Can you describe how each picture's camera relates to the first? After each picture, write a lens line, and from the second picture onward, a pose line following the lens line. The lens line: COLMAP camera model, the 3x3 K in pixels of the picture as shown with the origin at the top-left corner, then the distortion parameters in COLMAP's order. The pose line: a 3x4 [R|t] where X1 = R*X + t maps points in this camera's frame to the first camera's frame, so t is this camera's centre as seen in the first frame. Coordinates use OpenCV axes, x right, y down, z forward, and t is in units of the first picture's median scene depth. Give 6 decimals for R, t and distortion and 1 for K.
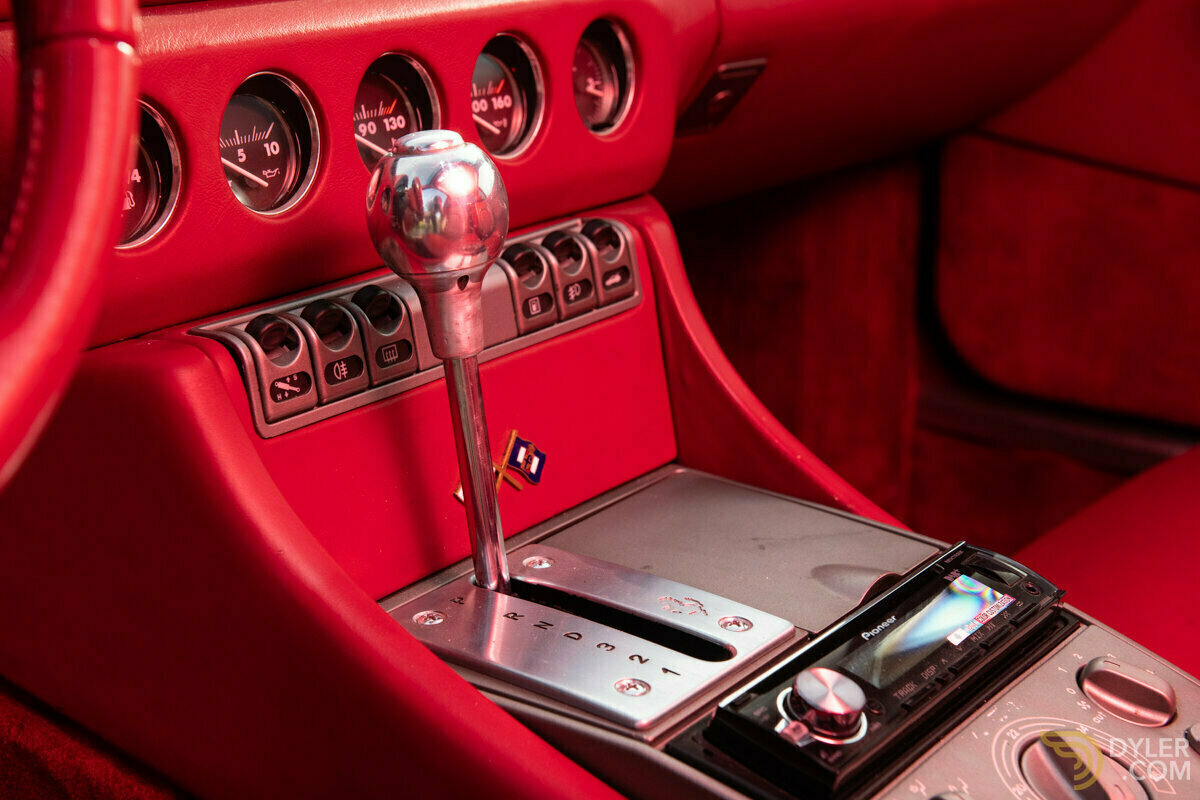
lens RADIAL K [[2016.4, 0, 600.1], [0, 2016.4, 401.6], [0, 0, 1]] dist [0.073820, 0.000000]
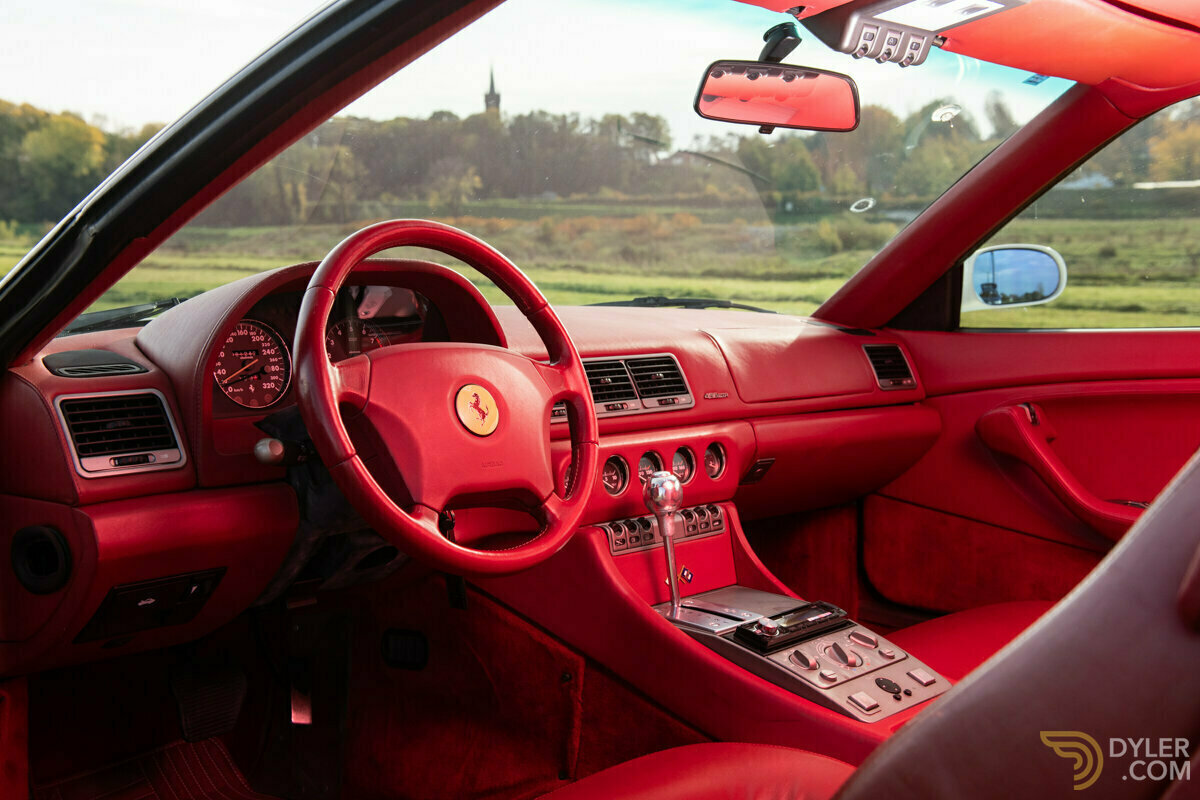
lens RADIAL K [[1465.2, 0, 599.3], [0, 1465.2, 400.3], [0, 0, 1]] dist [0.000758, 0.000000]
pose [[0.994145, 0.009423, -0.107644, 0.079382], [-0.033055, 0.974956, -0.219929, 0.297537], [0.102876, 0.222200, 0.969559, -1.457364]]
